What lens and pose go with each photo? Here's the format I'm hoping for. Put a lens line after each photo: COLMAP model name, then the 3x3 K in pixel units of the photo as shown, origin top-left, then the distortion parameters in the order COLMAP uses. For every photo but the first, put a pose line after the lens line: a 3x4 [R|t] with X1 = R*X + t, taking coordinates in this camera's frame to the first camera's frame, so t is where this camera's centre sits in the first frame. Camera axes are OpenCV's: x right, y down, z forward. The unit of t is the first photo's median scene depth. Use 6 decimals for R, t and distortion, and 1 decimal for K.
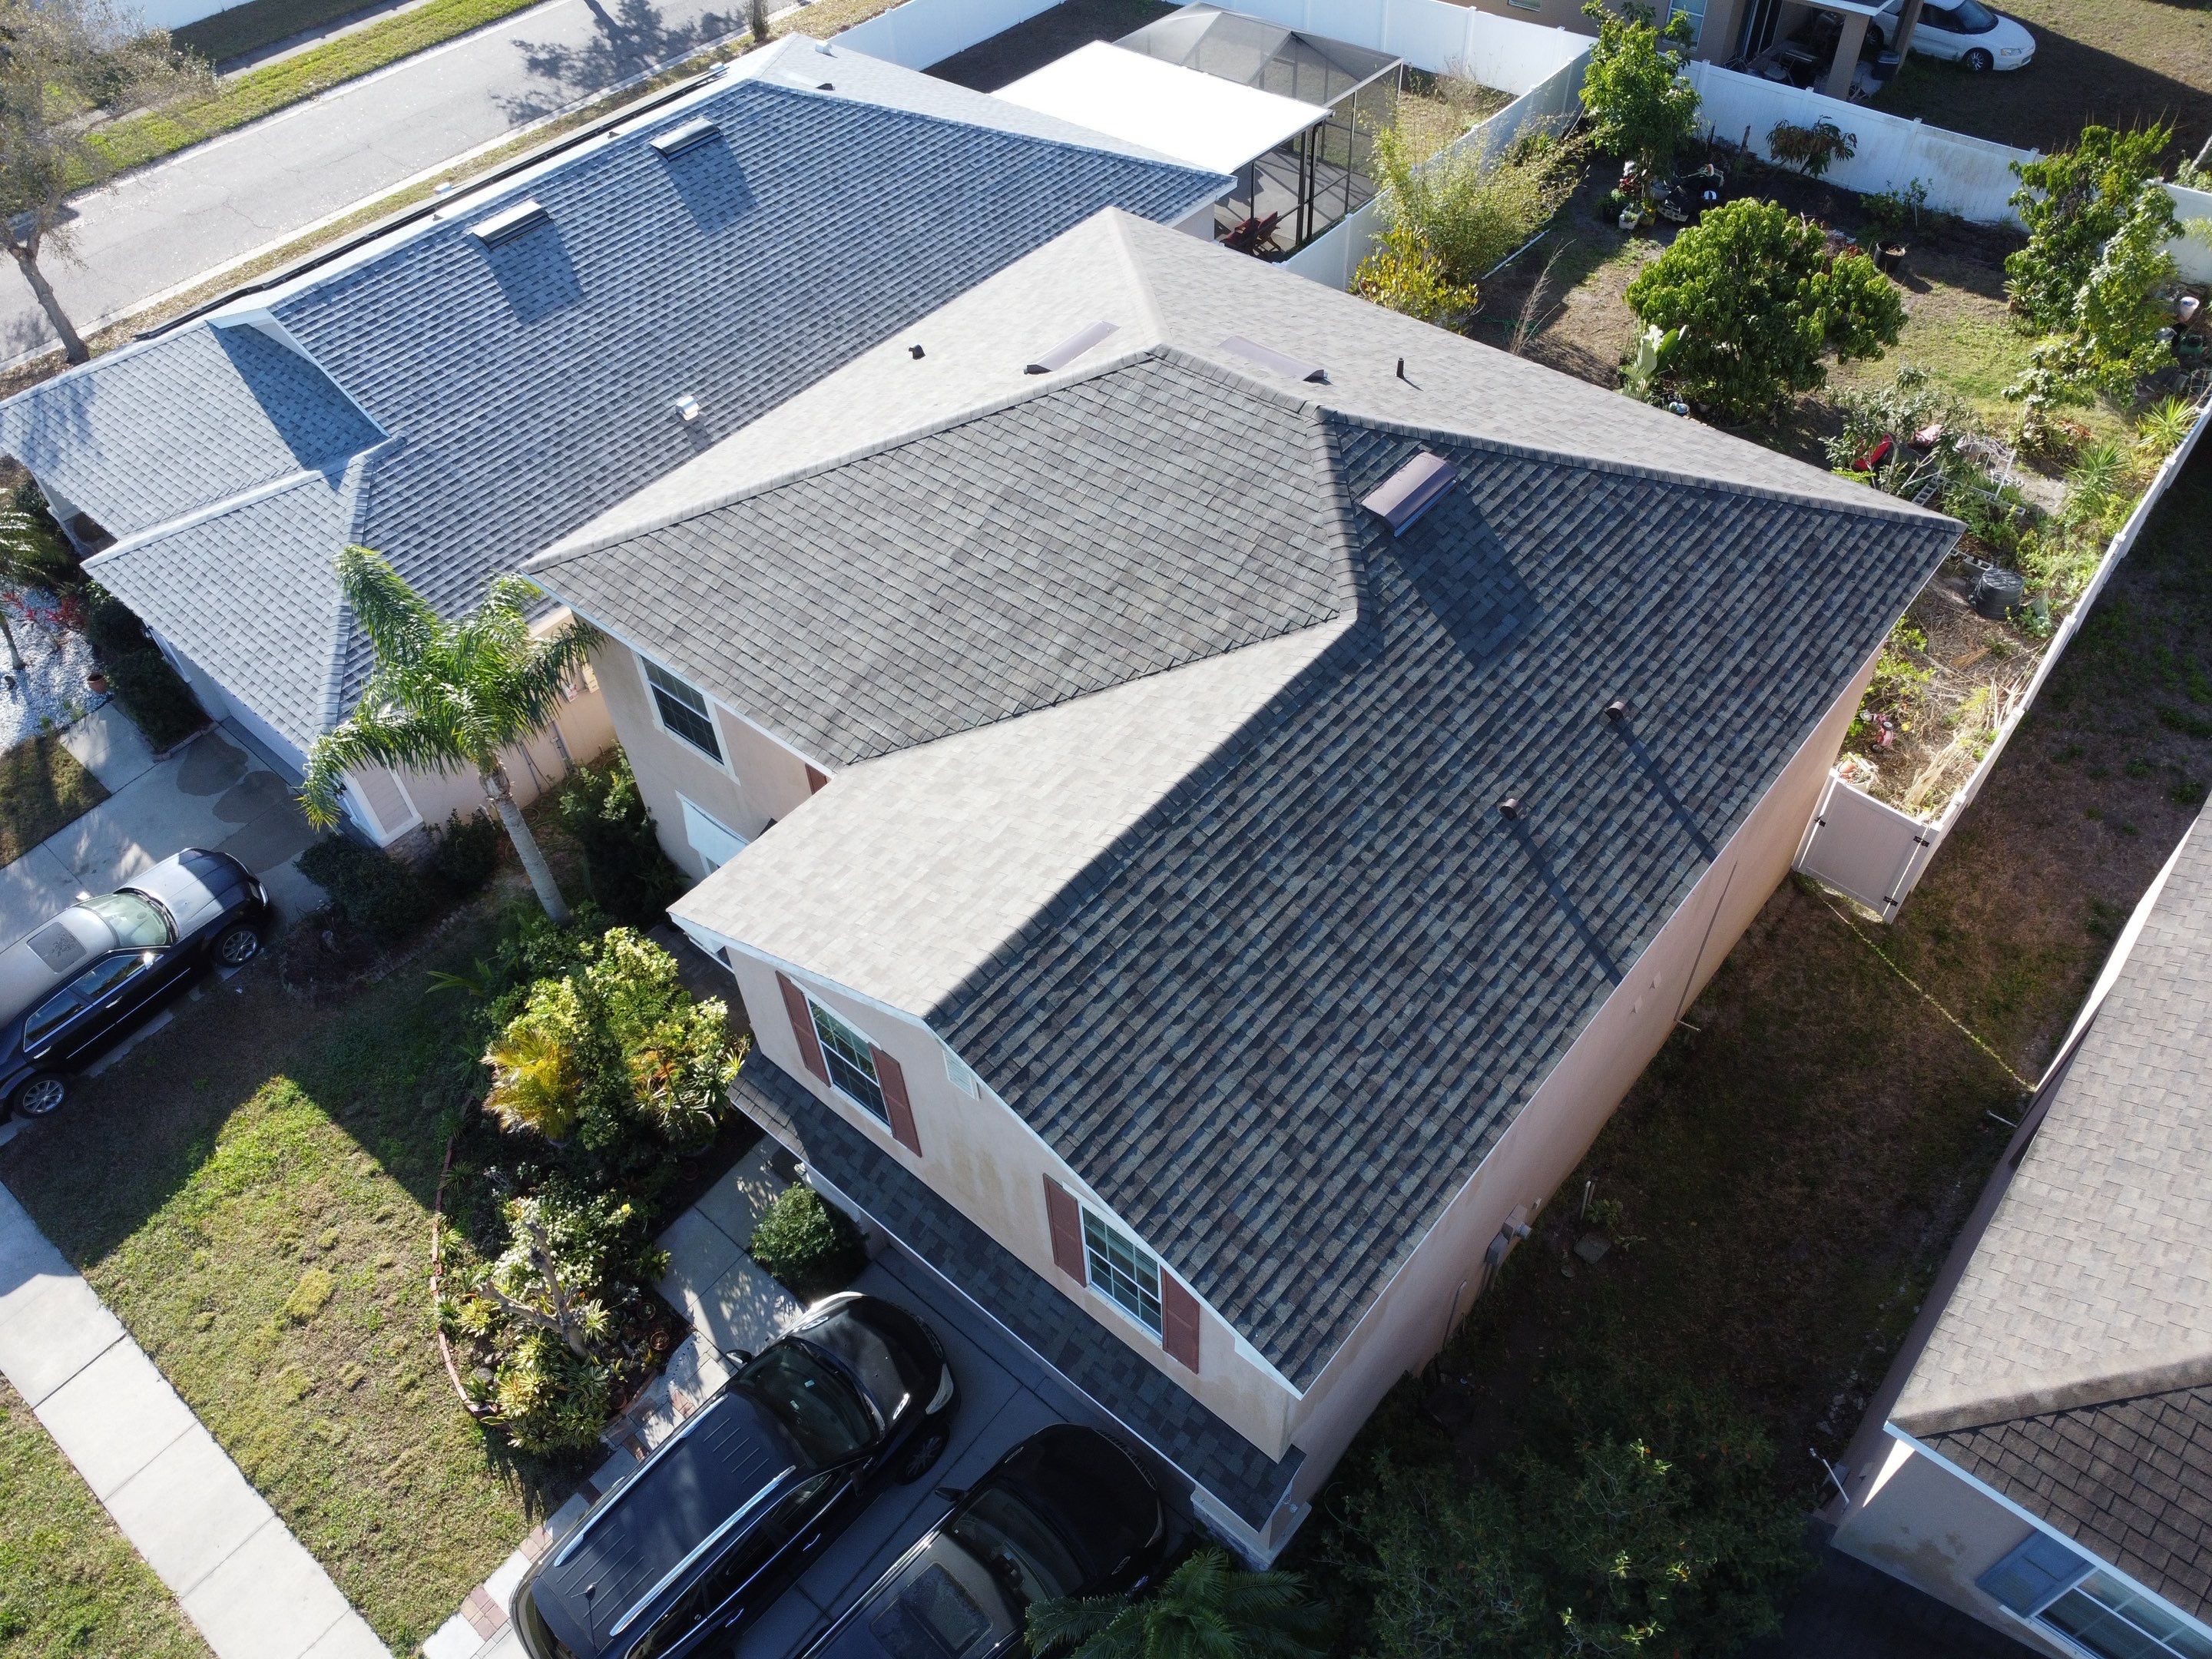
lens RADIAL K [[1607.1, 0, 1094.9], [0, 1607.1, 816.3], [0, 0, 1]] dist [-0.031834, -0.002081]
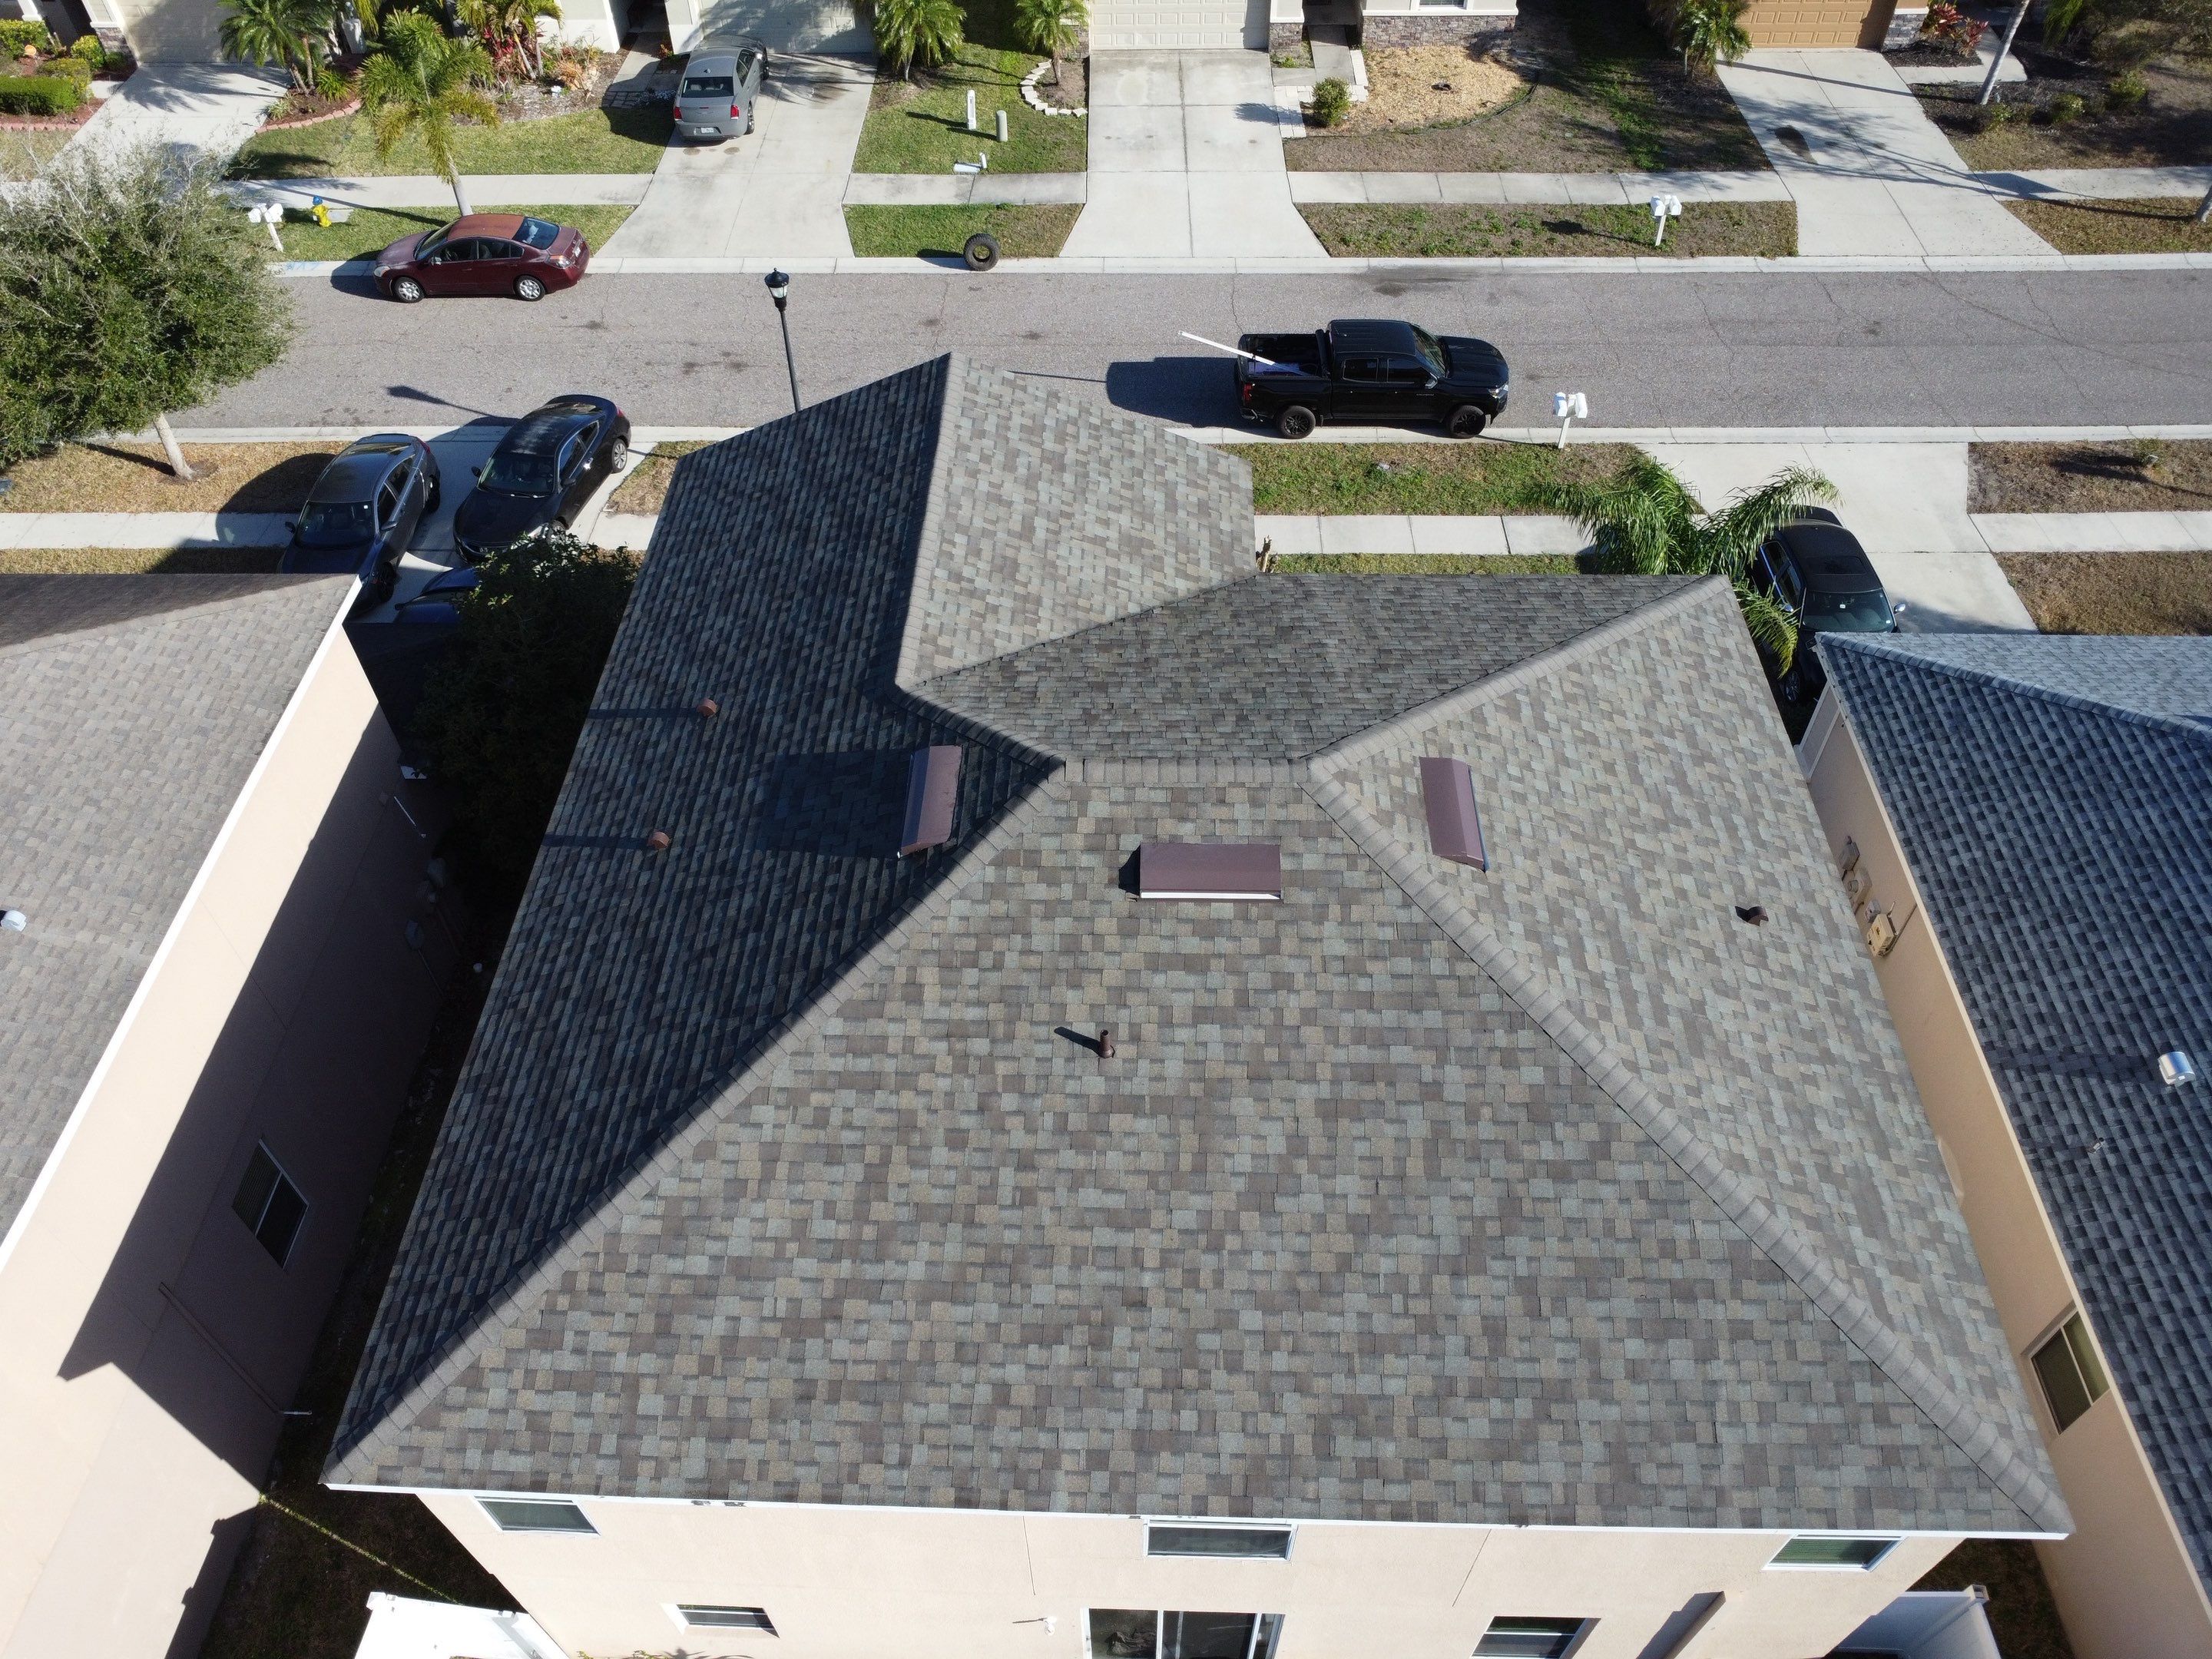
lens RADIAL K [[1607.1, 0, 1095.9], [0, 1607.1, 823.6], [0, 0, 1]] dist [-0.031834, -0.002081]
pose [[-0.780155, 0.498366, -0.378138, 0.395928], [-0.424382, 0.022489, 0.905204, -0.879486], [0.459627, 0.866675, 0.193953, 0.755380]]
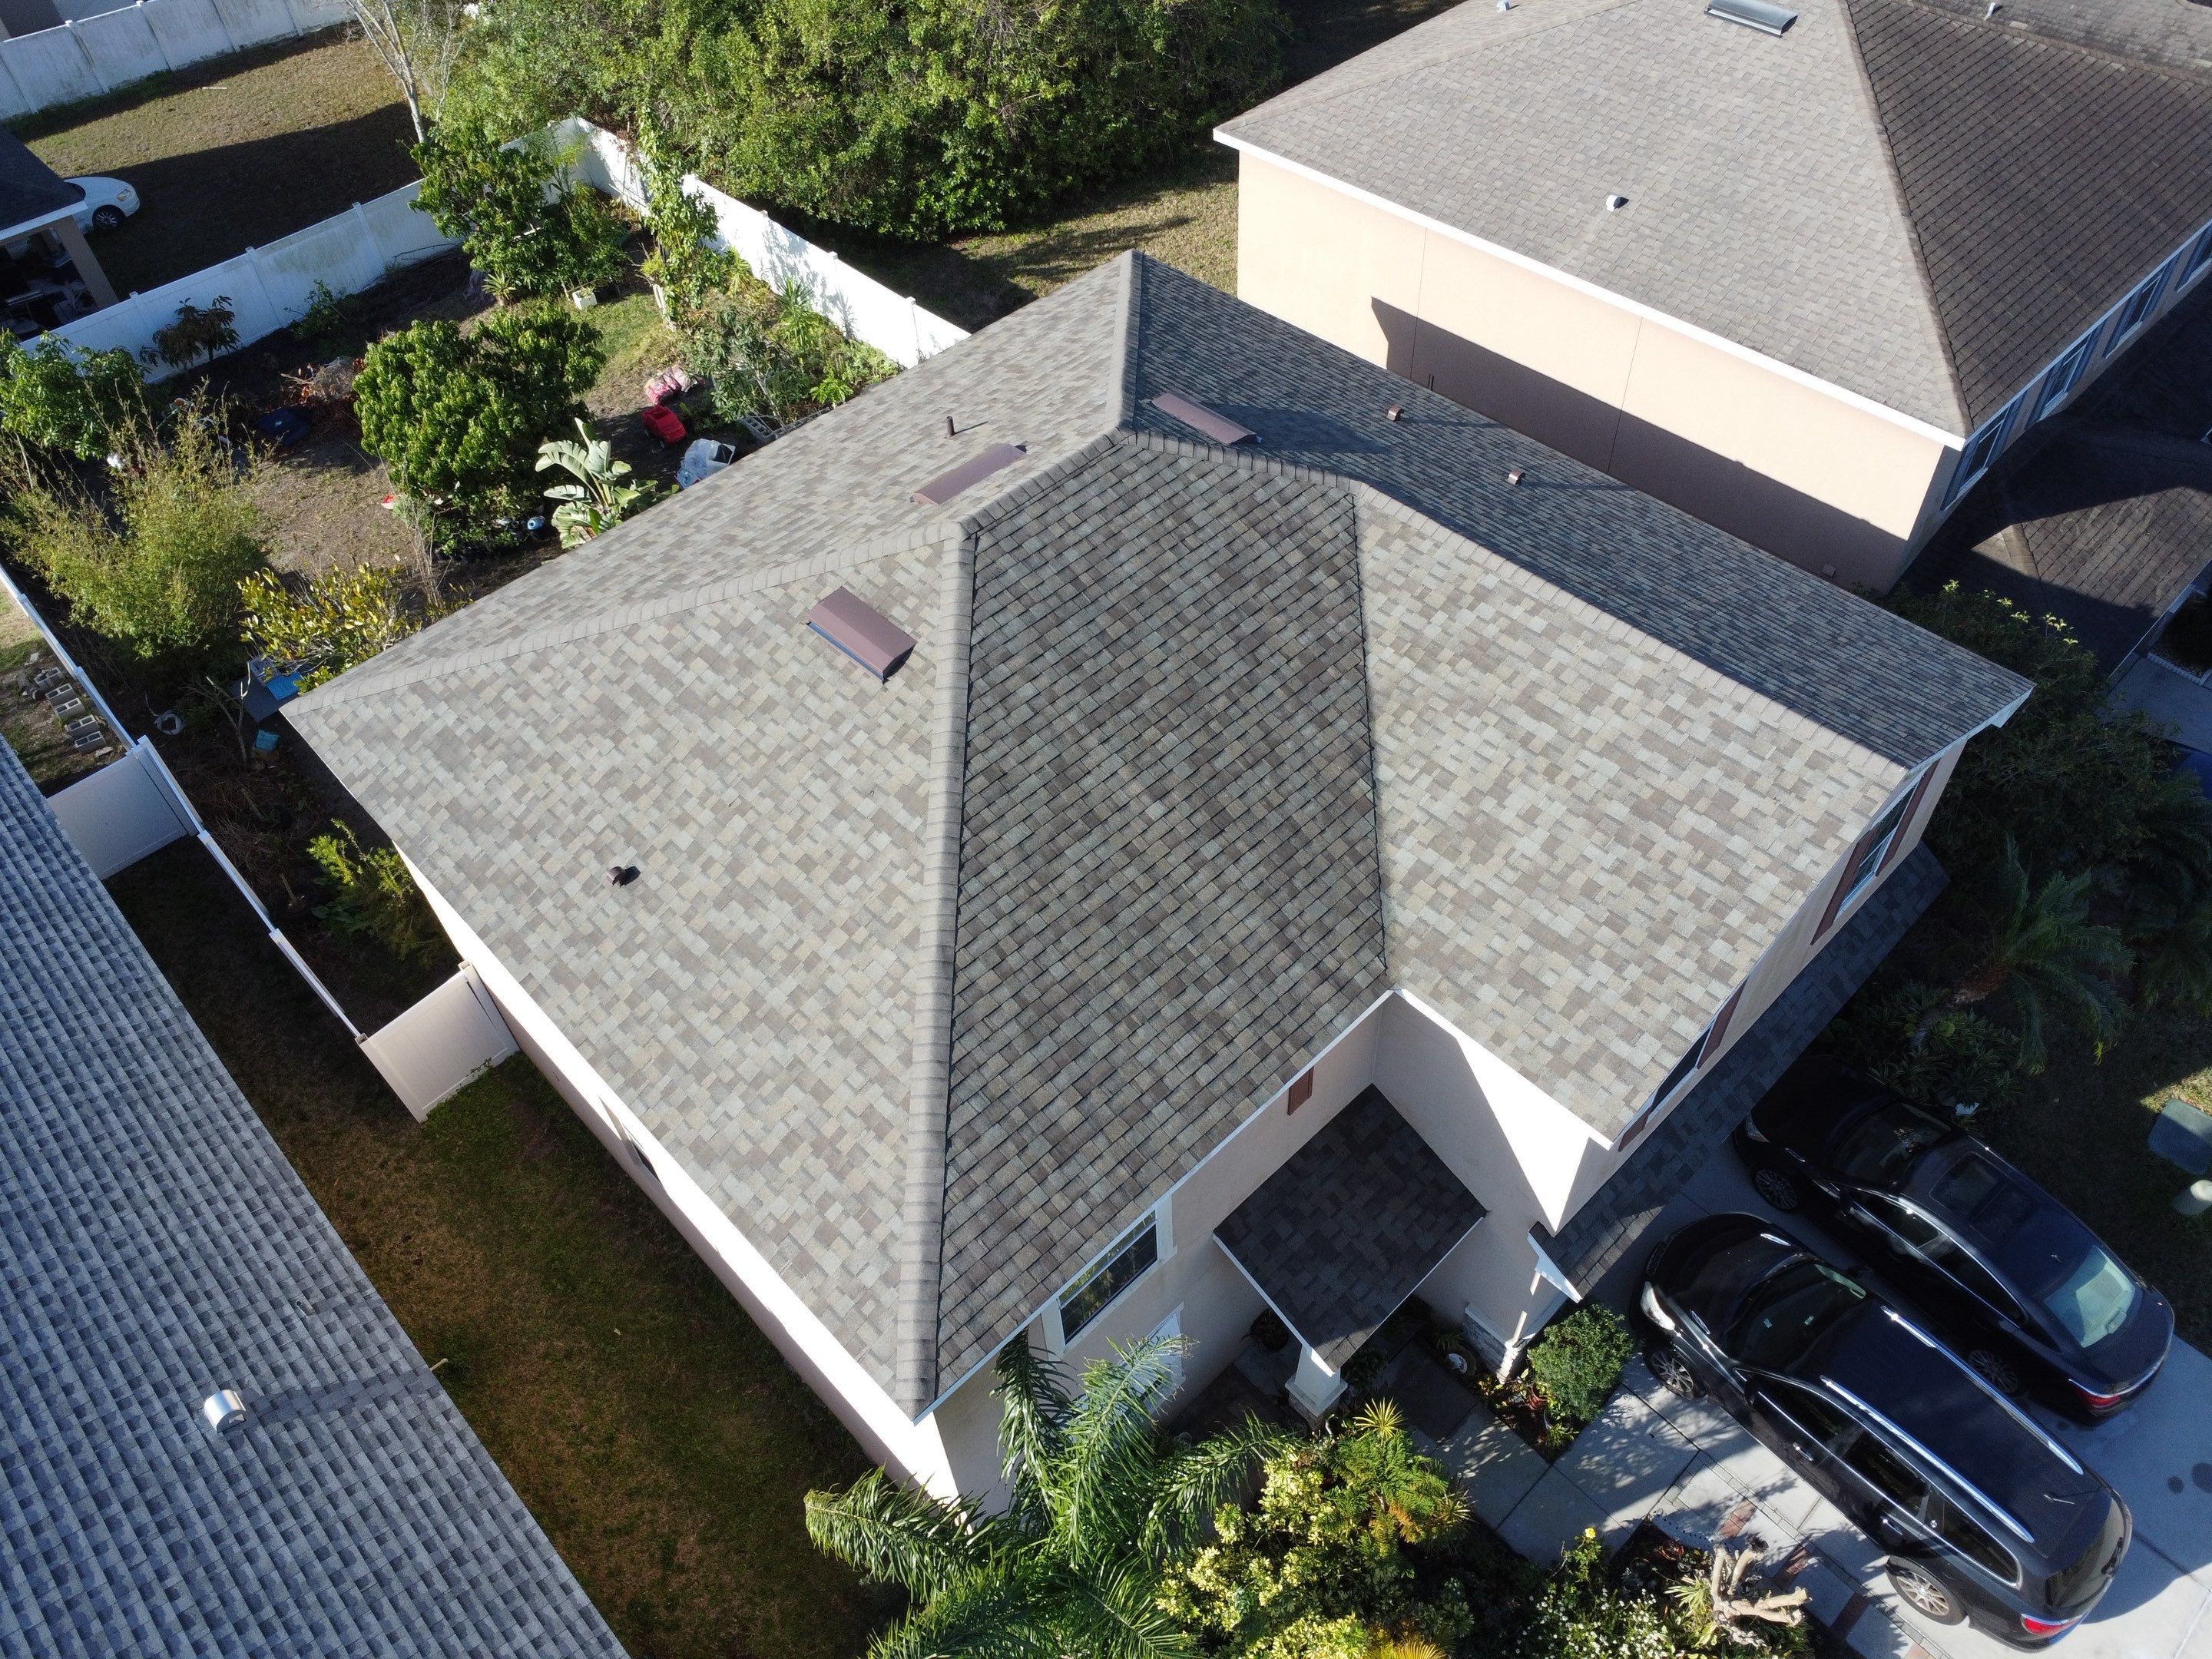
lens RADIAL K [[1607.1, 0, 1094.2], [0, 1607.1, 819.1], [0, 0, 1]] dist [-0.031834, -0.002081]
pose [[0.108007, -0.714714, 0.691027, -0.611452], [0.763718, 0.504646, 0.402576, -0.466020], [-0.636451, 0.484268, 0.600346, 0.465966]]
